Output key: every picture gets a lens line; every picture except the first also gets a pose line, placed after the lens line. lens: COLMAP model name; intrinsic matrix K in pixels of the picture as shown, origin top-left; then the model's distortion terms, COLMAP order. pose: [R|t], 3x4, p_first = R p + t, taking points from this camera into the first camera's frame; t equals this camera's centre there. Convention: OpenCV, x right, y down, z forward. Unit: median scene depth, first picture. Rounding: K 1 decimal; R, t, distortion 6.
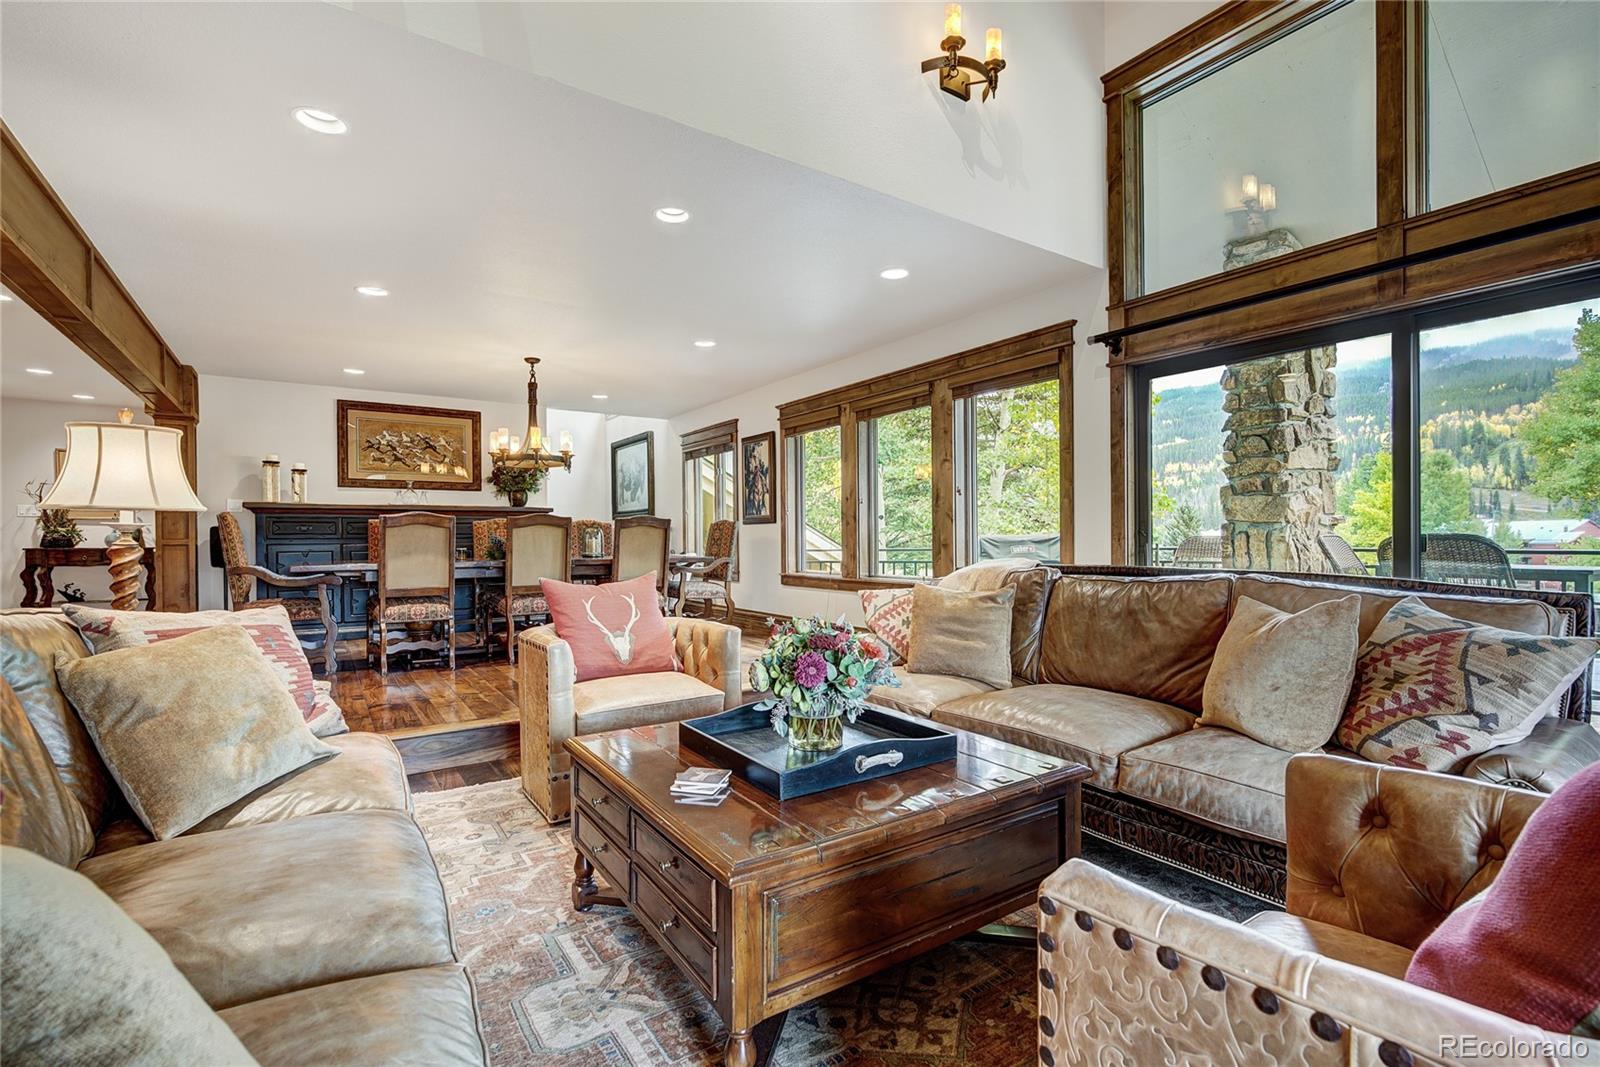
lens RADIAL K [[717.6, 0, 810.9], [0, 717.6, 547.8], [0, 0, 1]] dist [-0.013860, 0.007335]
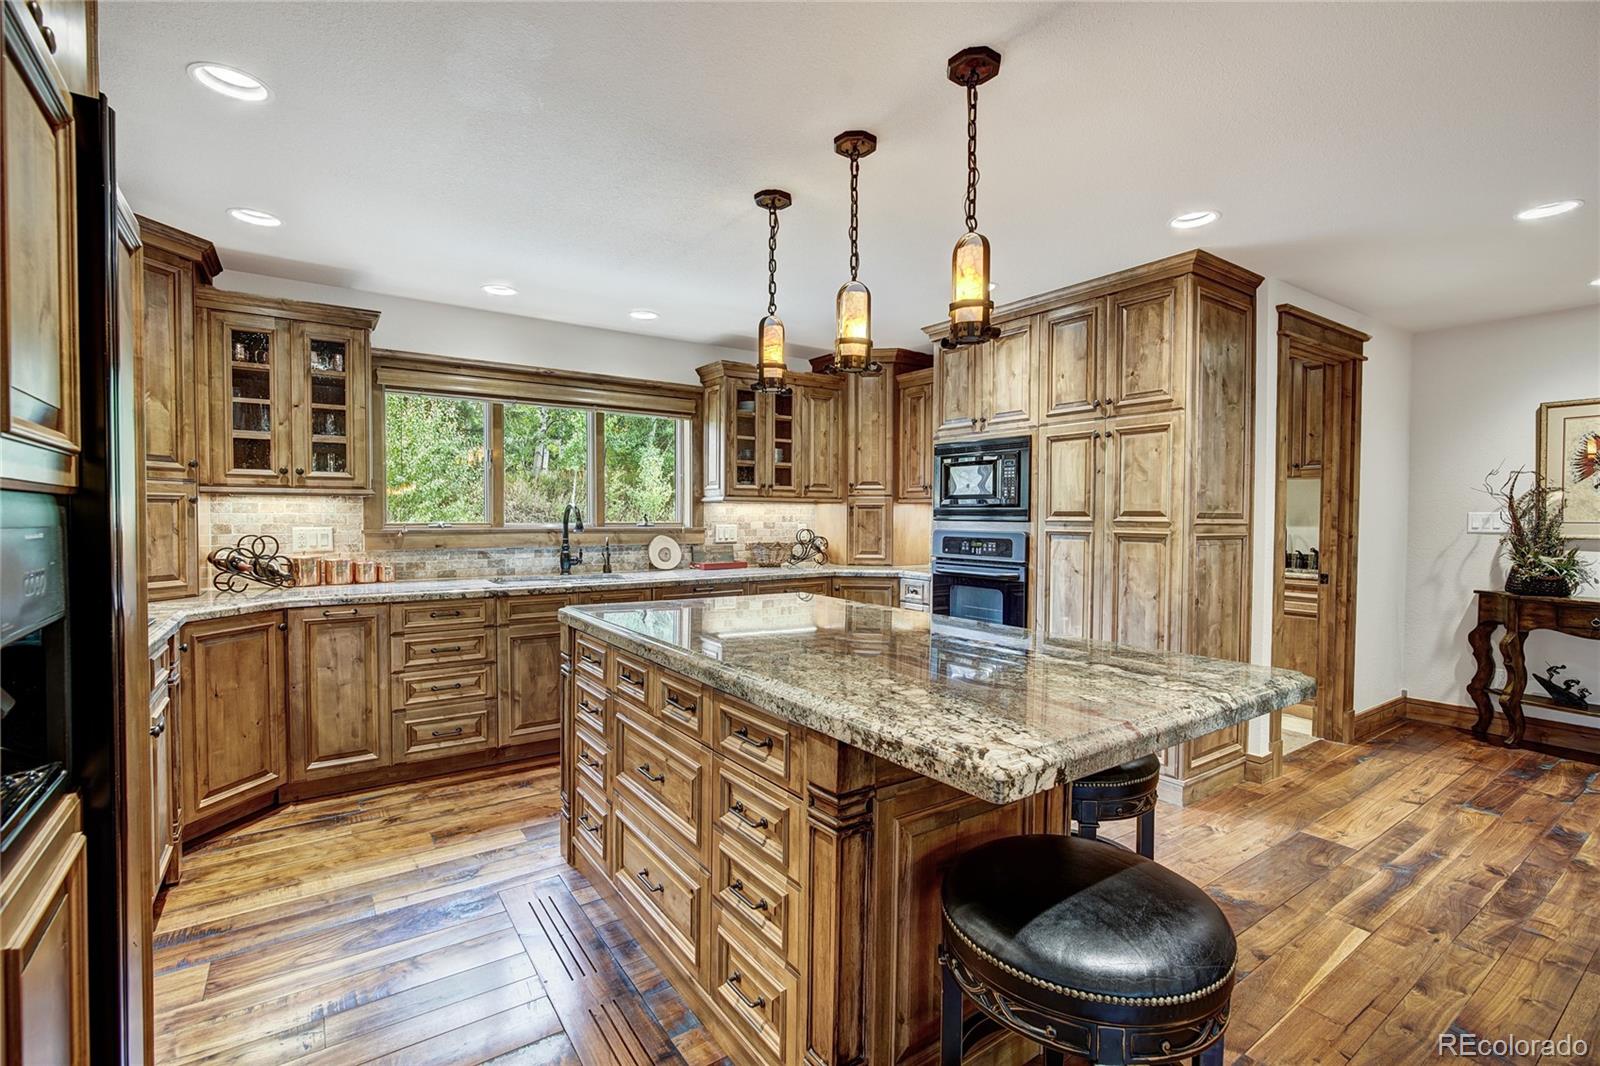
lens RADIAL K [[717.6, 0, 799.6], [0, 717.6, 532.3], [0, 0, 1]] dist [-0.013860, 0.007335]
pose [[0.007715, 0.029762, -0.999527, -0.969547], [-0.014364, 0.999457, 0.029649, -0.092374], [0.999867, 0.014128, 0.008138, 0.818861]]
